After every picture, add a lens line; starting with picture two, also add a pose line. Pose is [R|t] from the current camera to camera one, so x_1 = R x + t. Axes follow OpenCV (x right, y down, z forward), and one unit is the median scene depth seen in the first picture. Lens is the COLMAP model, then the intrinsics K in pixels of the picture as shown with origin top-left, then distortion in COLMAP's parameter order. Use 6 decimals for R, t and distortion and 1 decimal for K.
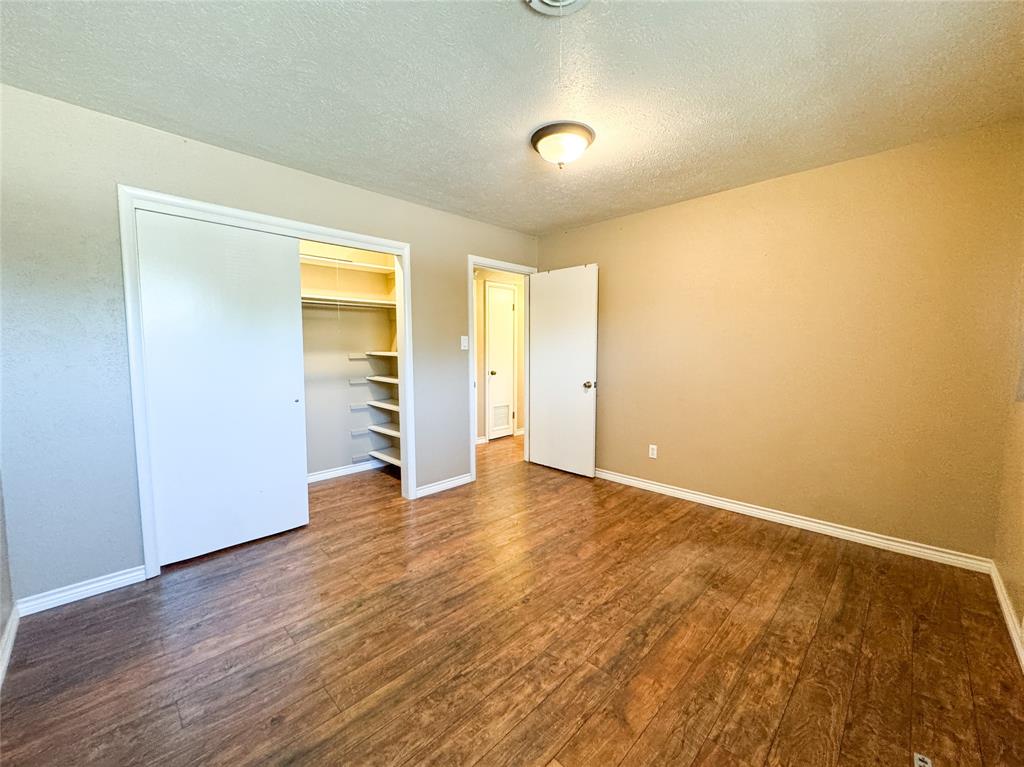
lens RADIAL K [[413.9, 0, 509.0], [0, 413.9, 382.4], [0, 0, 1]] dist [-0.005270, 0.000049]
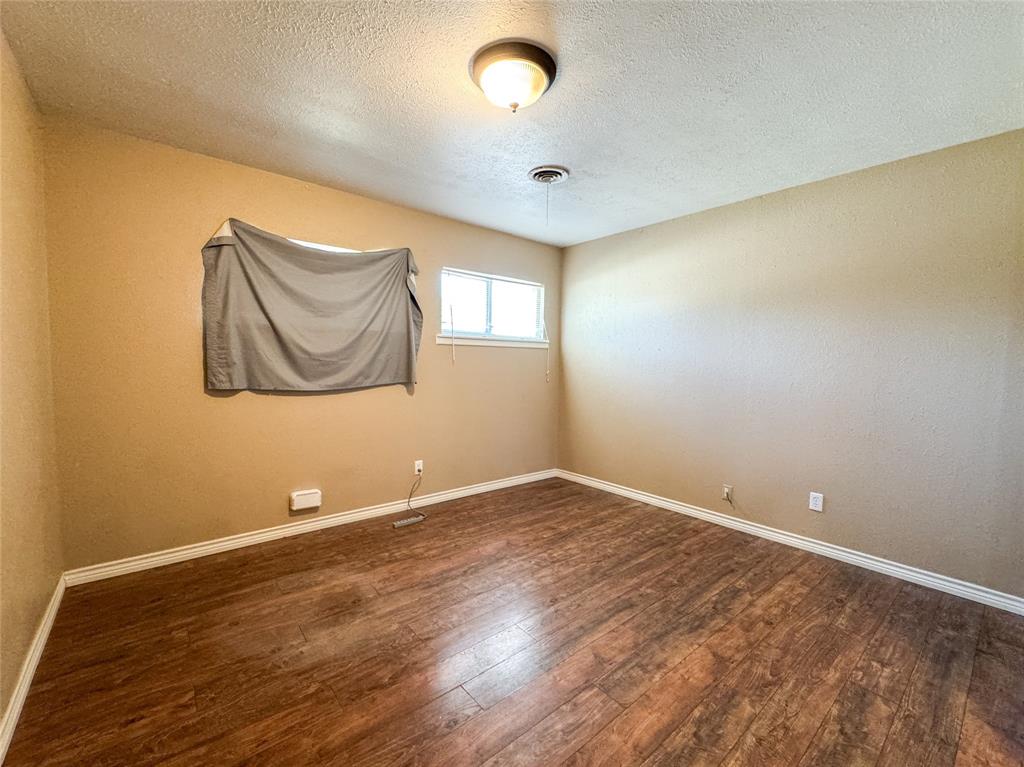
lens RADIAL K [[413.9, 0, 509.0], [0, 413.9, 382.4], [0, 0, 1]] dist [-0.005270, 0.000049]
pose [[-0.994495, -0.018900, 0.103065, 0.057368], [-0.004250, 0.990065, 0.140543, -0.165606], [-0.104697, 0.139331, -0.984696, 1.997904]]
